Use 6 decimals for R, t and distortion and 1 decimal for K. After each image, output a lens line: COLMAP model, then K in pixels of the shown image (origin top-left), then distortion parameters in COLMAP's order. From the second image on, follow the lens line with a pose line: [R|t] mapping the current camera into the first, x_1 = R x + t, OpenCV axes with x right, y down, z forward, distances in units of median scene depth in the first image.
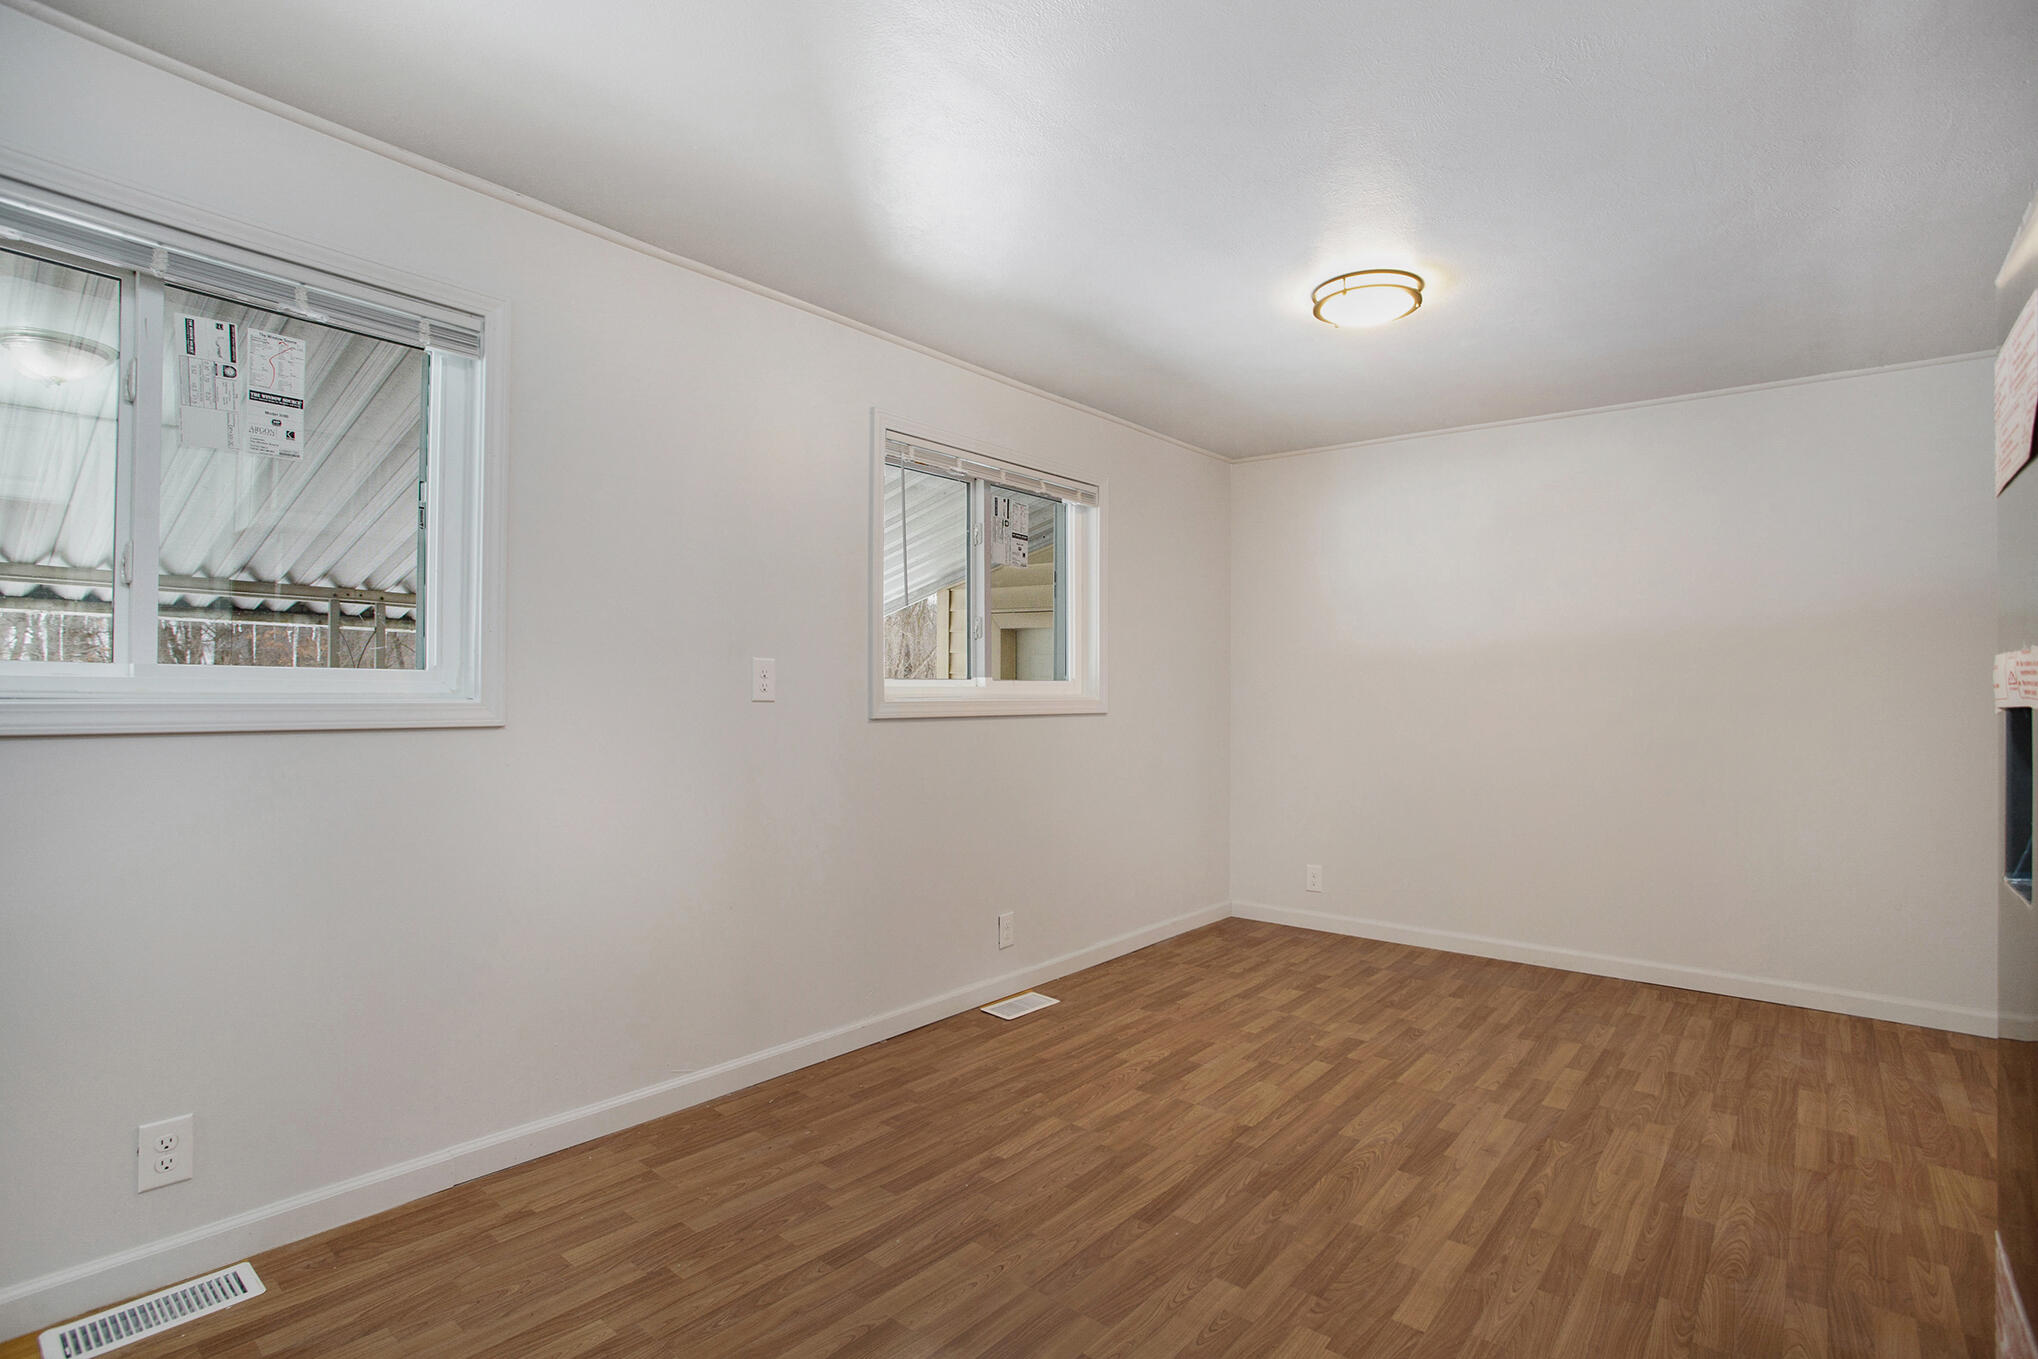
lens RADIAL K [[1012.7, 0, 1019.0], [0, 1012.7, 679.5], [0, 0, 1]] dist [0.000776, -0.000412]
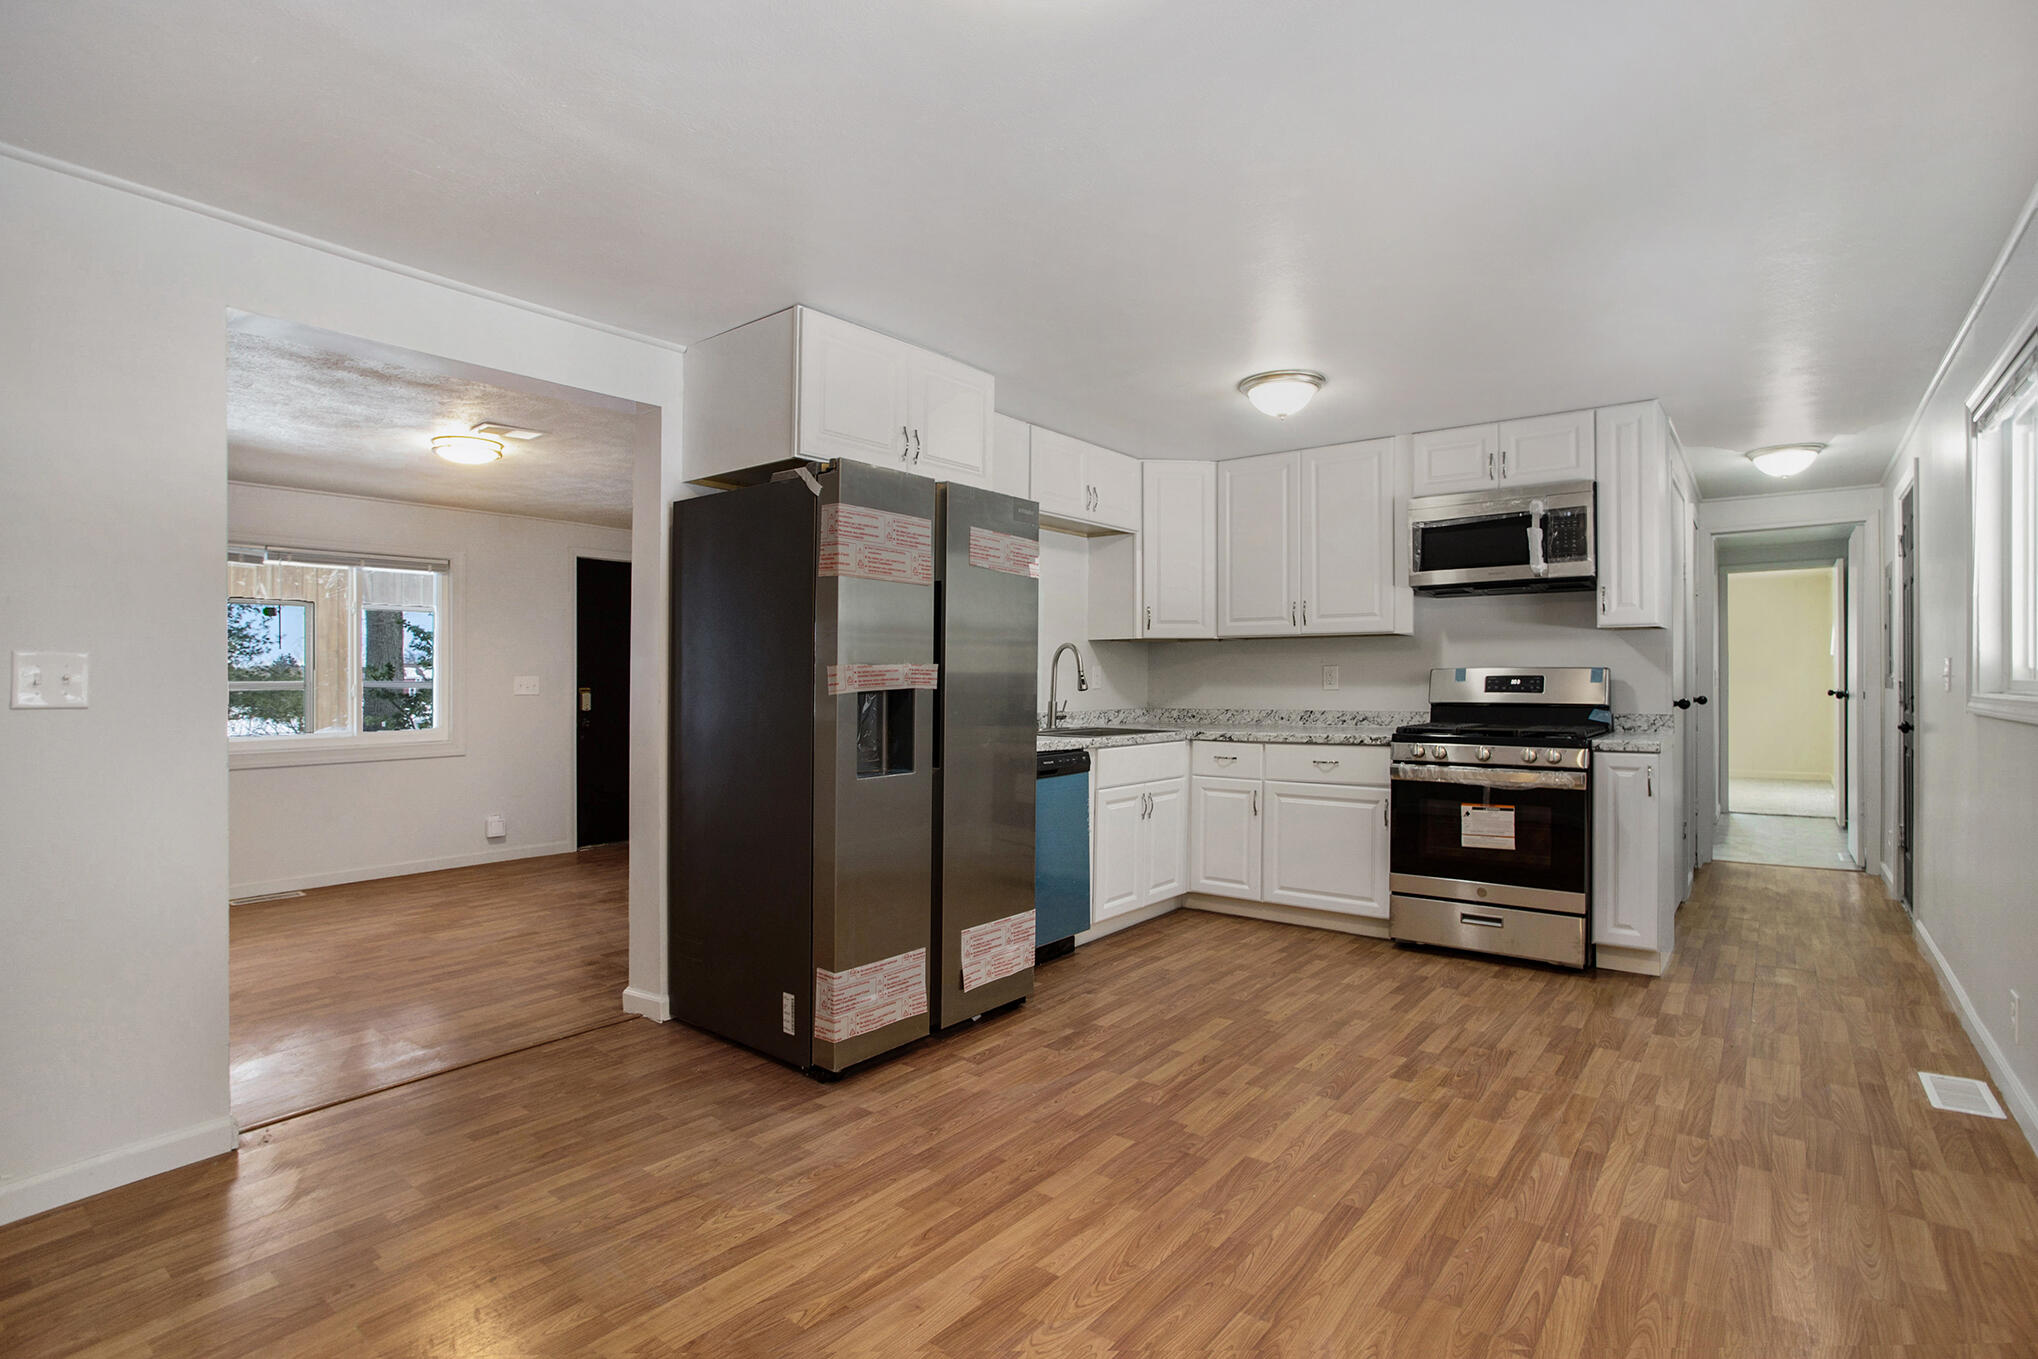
lens RADIAL K [[1012.7, 0, 1019.0], [0, 1012.7, 679.5], [0, 0, 1]] dist [0.000776, -0.000412]
pose [[-0.999517, -0.011118, -0.029032, 0.492503], [-0.010410, 0.999648, -0.024399, 0.049567], [0.029293, -0.024085, -0.999281, 2.036756]]
